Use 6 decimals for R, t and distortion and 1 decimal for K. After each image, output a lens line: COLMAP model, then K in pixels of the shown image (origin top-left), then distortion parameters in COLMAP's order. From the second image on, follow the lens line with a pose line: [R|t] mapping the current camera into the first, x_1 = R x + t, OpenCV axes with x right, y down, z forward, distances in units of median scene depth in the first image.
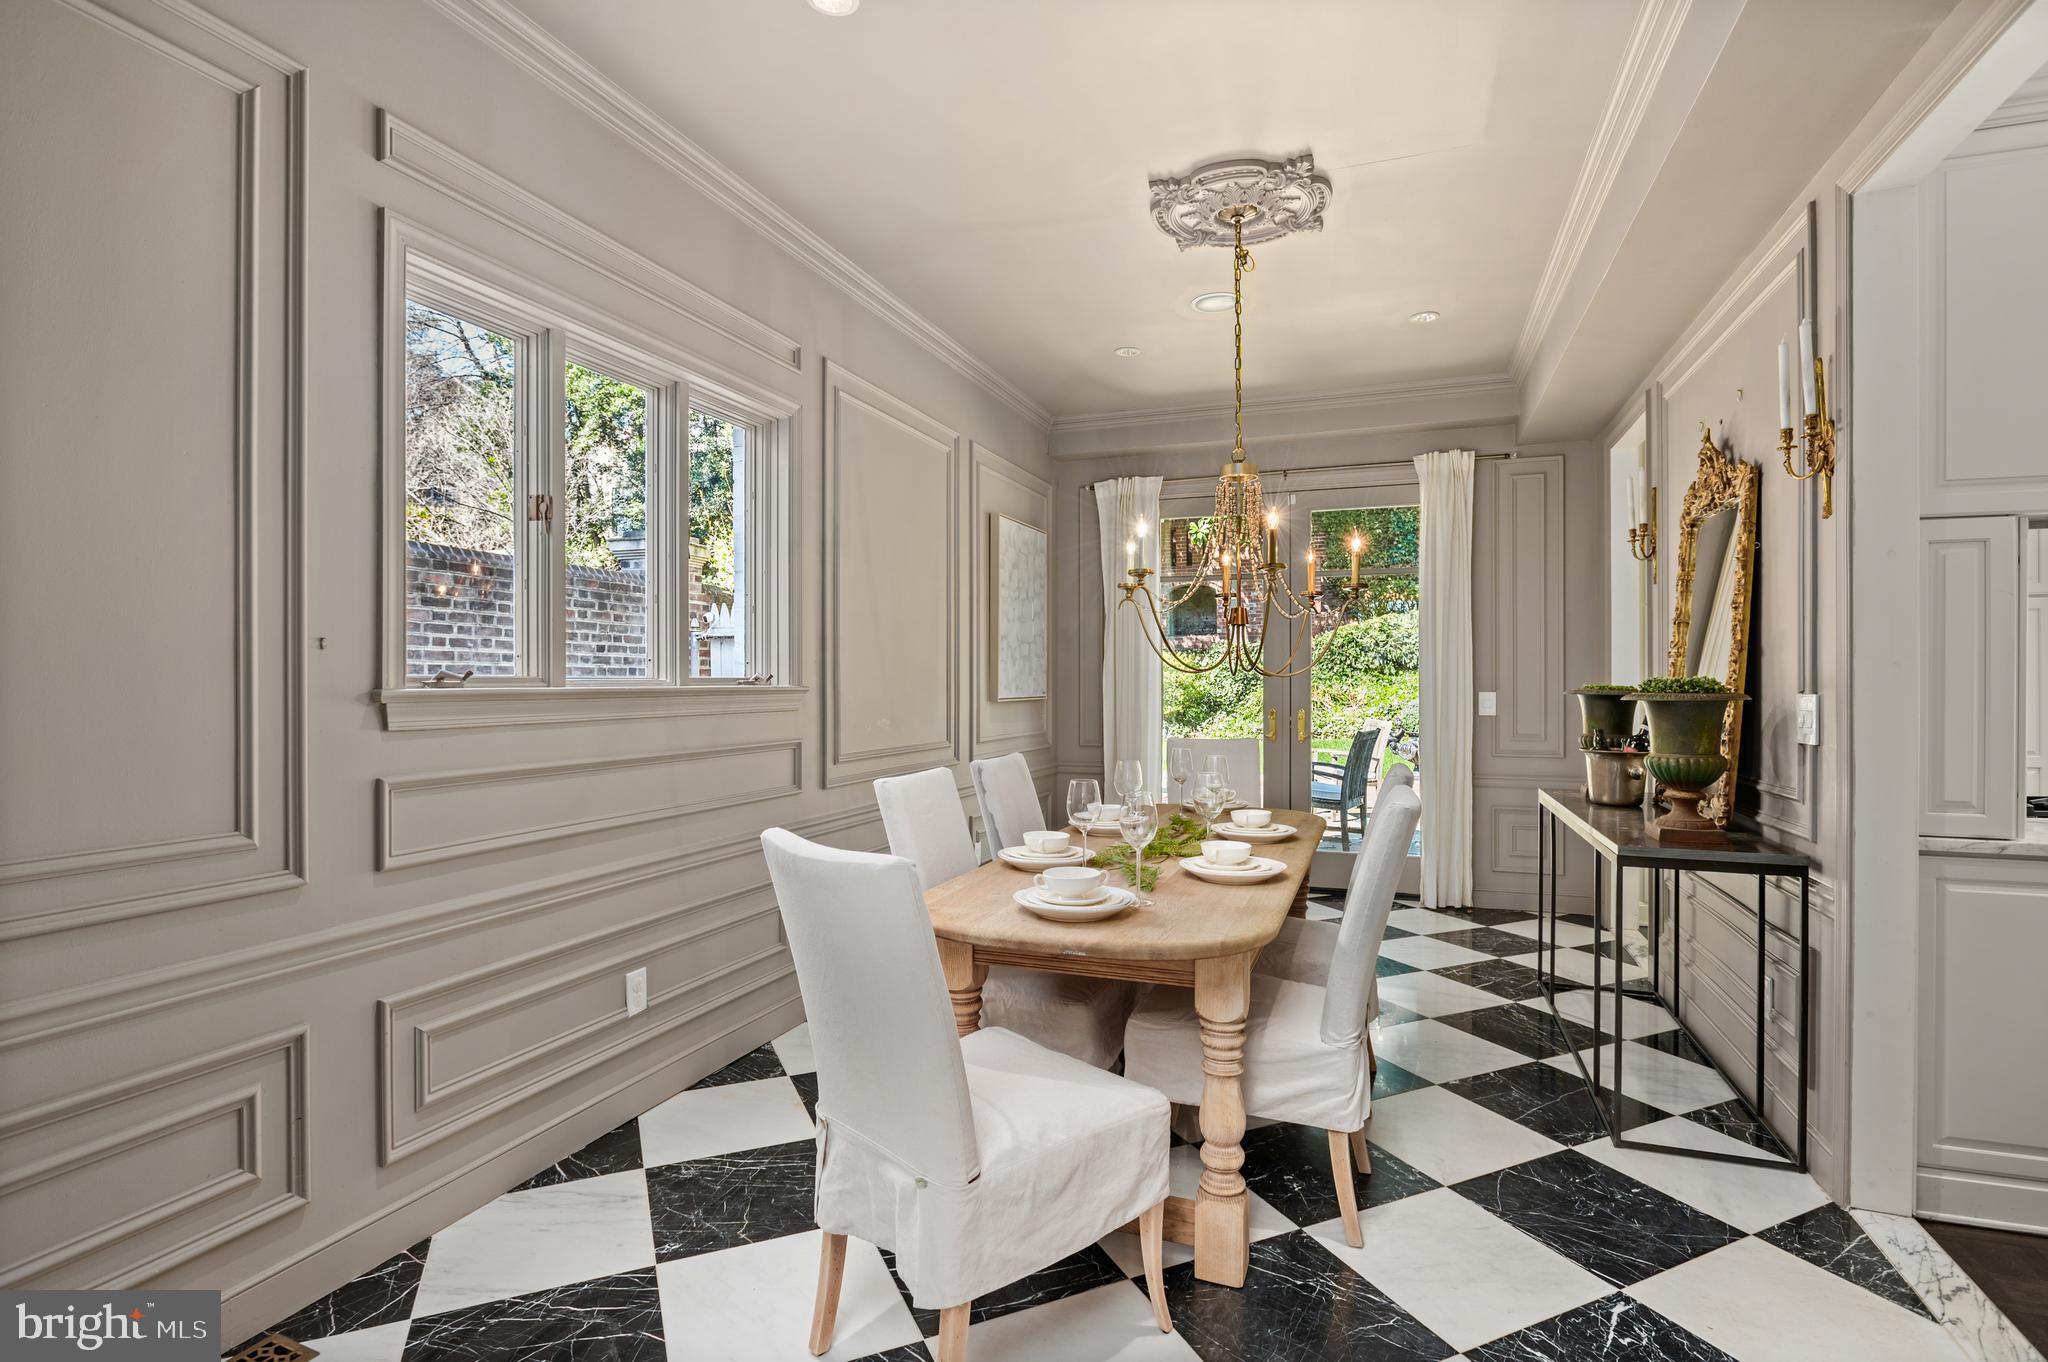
lens RADIAL K [[984.8, 0, 1025.4], [0, 984.8, 681.1], [0, 0, 1]] dist [-0.013344, 0.000478]
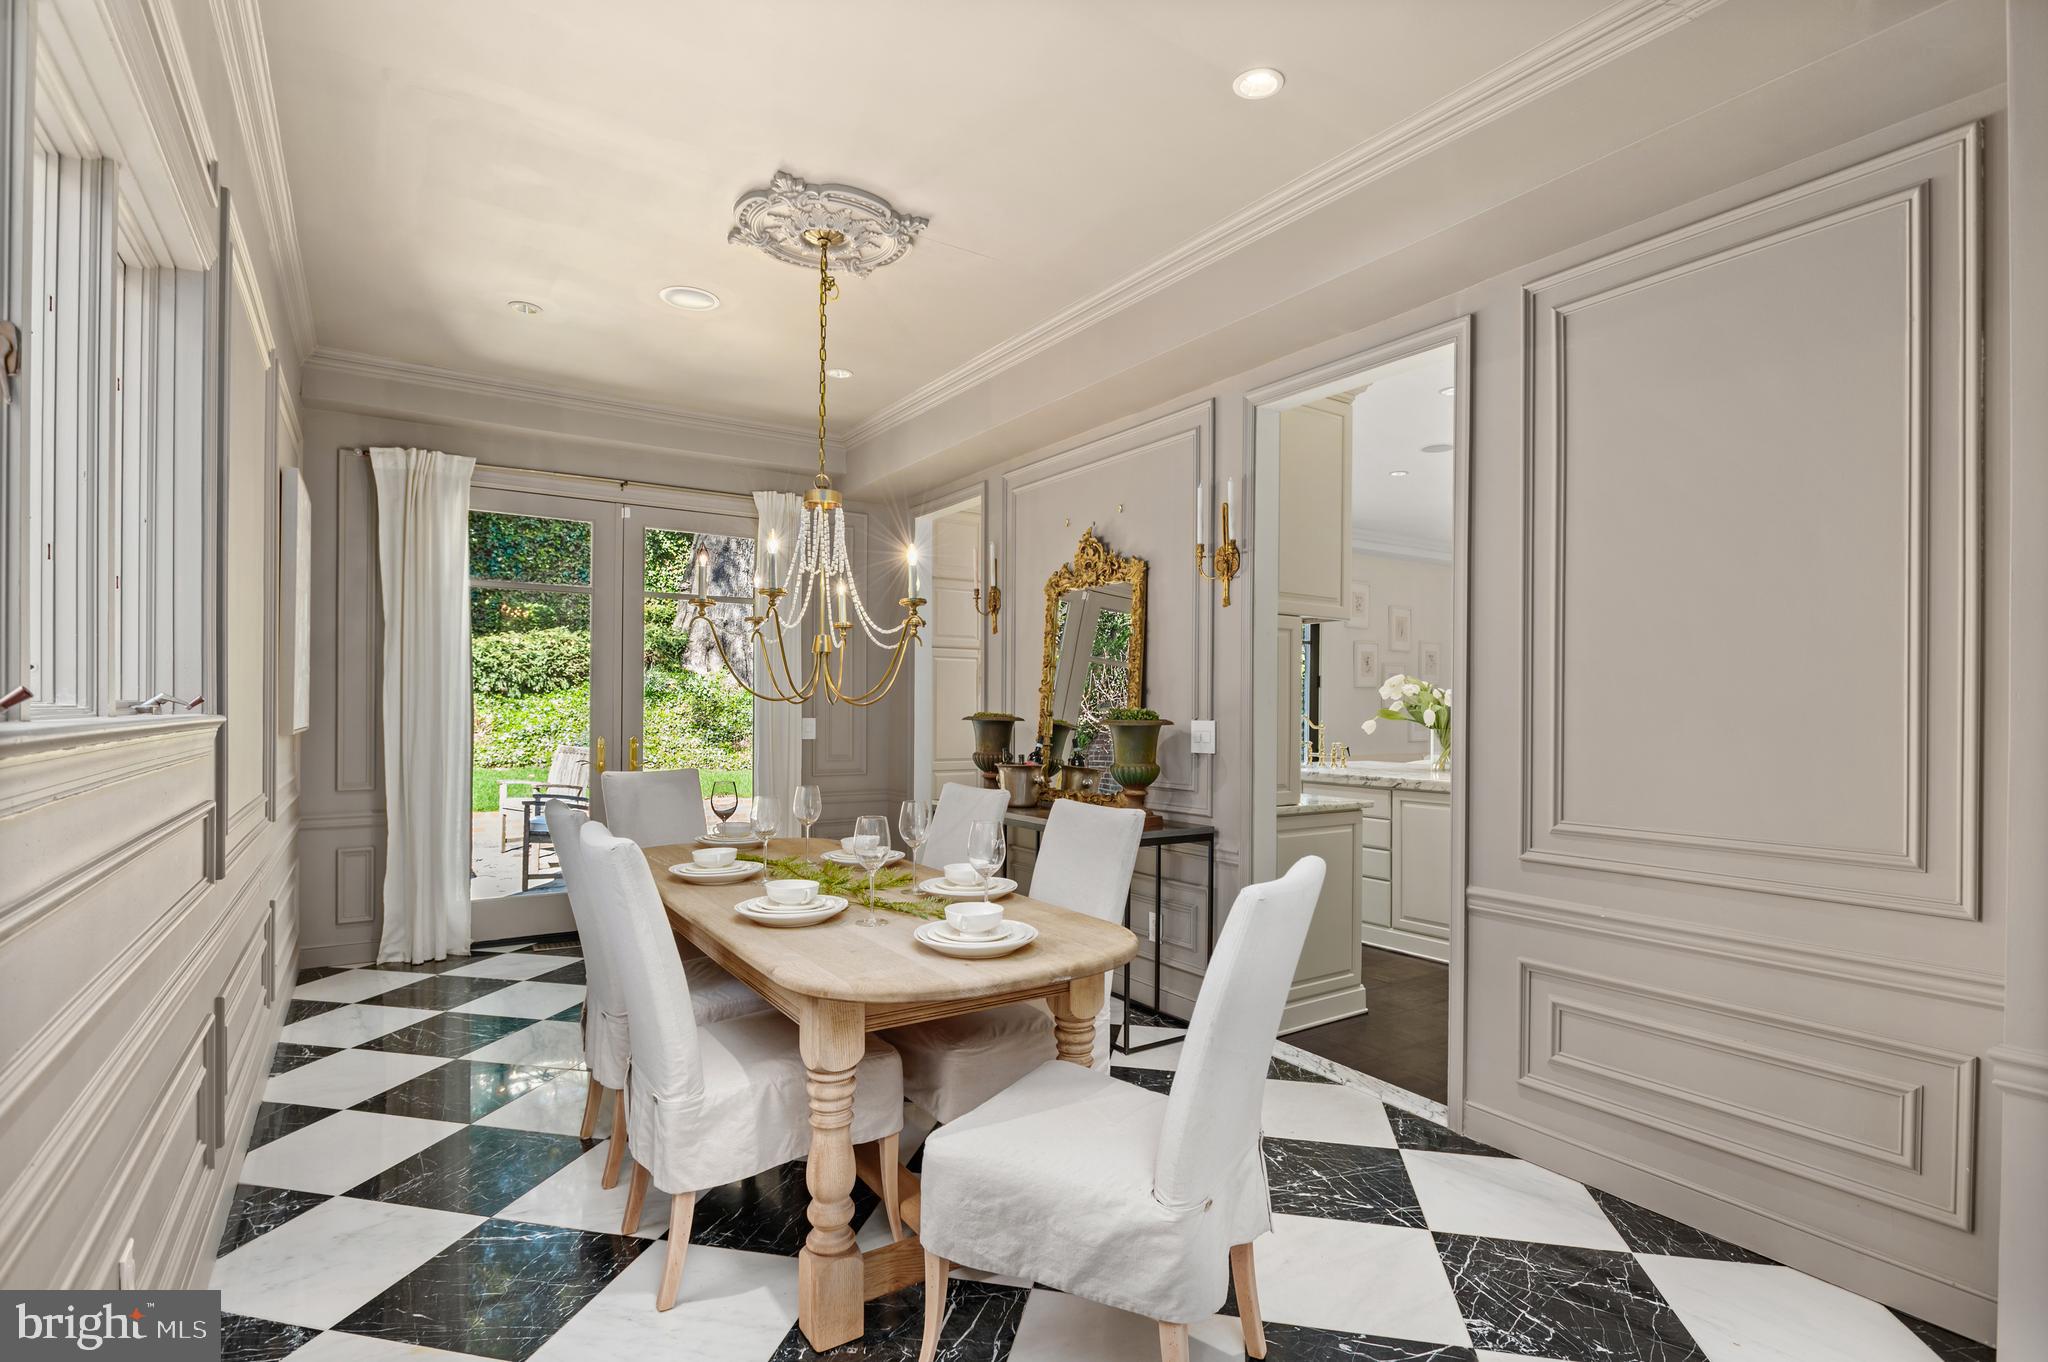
lens RADIAL K [[984.8, 0, 1046.4], [0, 984.8, 711.9], [0, 0, 1]] dist [-0.013344, 0.000478]
pose [[0.578819, -0.000380, 0.815456, -0.456532], [-0.006168, 0.999969, 0.004844, -0.004792], [-0.815433, -0.007834, 0.578799, 0.241753]]
